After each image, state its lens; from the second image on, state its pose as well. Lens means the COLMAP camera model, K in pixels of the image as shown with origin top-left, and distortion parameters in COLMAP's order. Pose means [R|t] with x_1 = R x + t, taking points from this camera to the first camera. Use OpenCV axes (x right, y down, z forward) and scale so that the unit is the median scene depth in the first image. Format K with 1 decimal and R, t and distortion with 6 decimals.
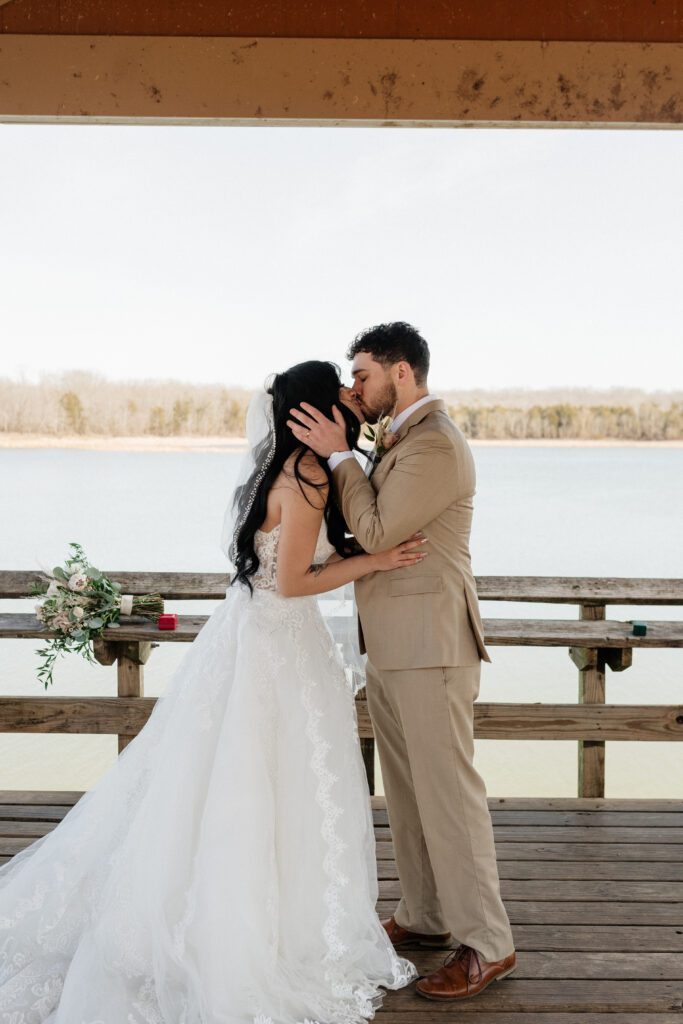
lens RADIAL K [[1008.3, 0, 343.1], [0, 1008.3, 486.7], [0, 0, 1]] dist [-0.001103, -0.001024]
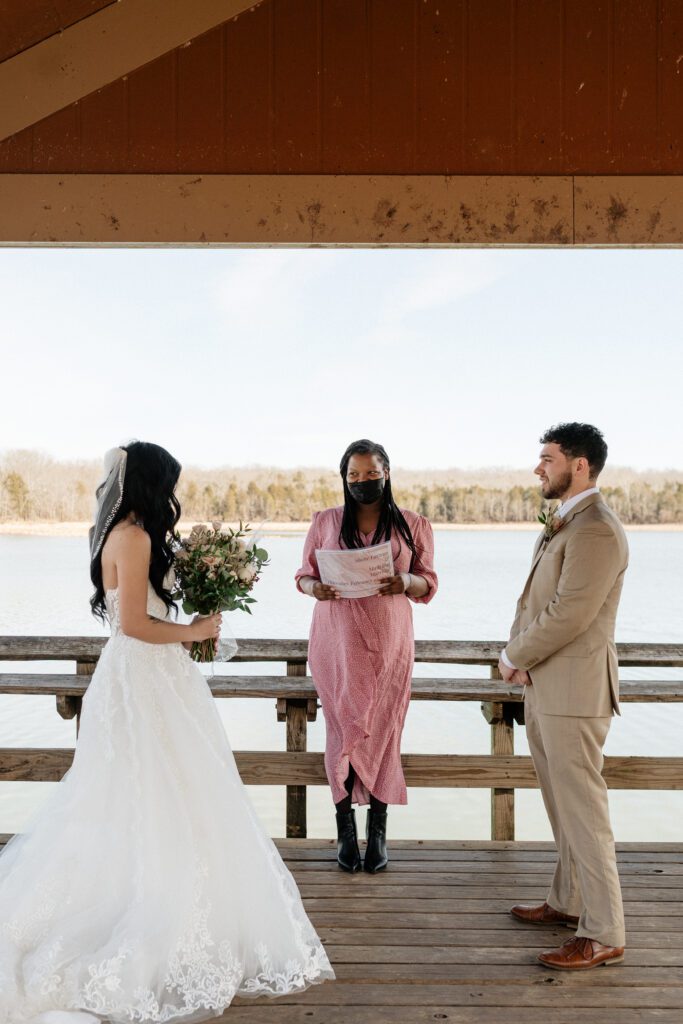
lens RADIAL K [[1118.1, 0, 296.8], [0, 1118.1, 517.3], [0, 0, 1]] dist [0.001015, -0.002752]
pose [[0.999904, -0.003051, -0.013547, 0.040130], [0.002331, 0.998598, -0.052886, 0.018949], [0.013689, 0.052849, 0.998509, -0.261632]]
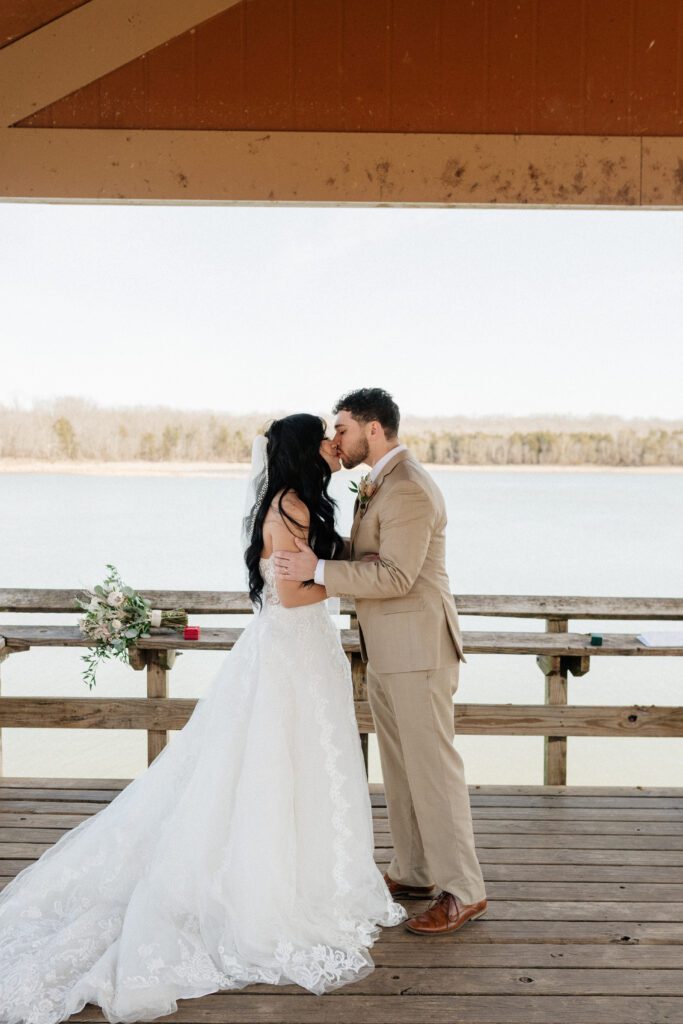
lens RADIAL K [[995.4, 0, 326.8], [0, 995.4, 523.6], [0, 0, 1]] dist [-0.002171, 0.003938]
pose [[0.999998, 0.002202, -0.000067, -0.018046], [-0.002201, 0.999905, 0.013604, -0.008394], [0.000097, -0.013604, 0.999907, -0.149441]]
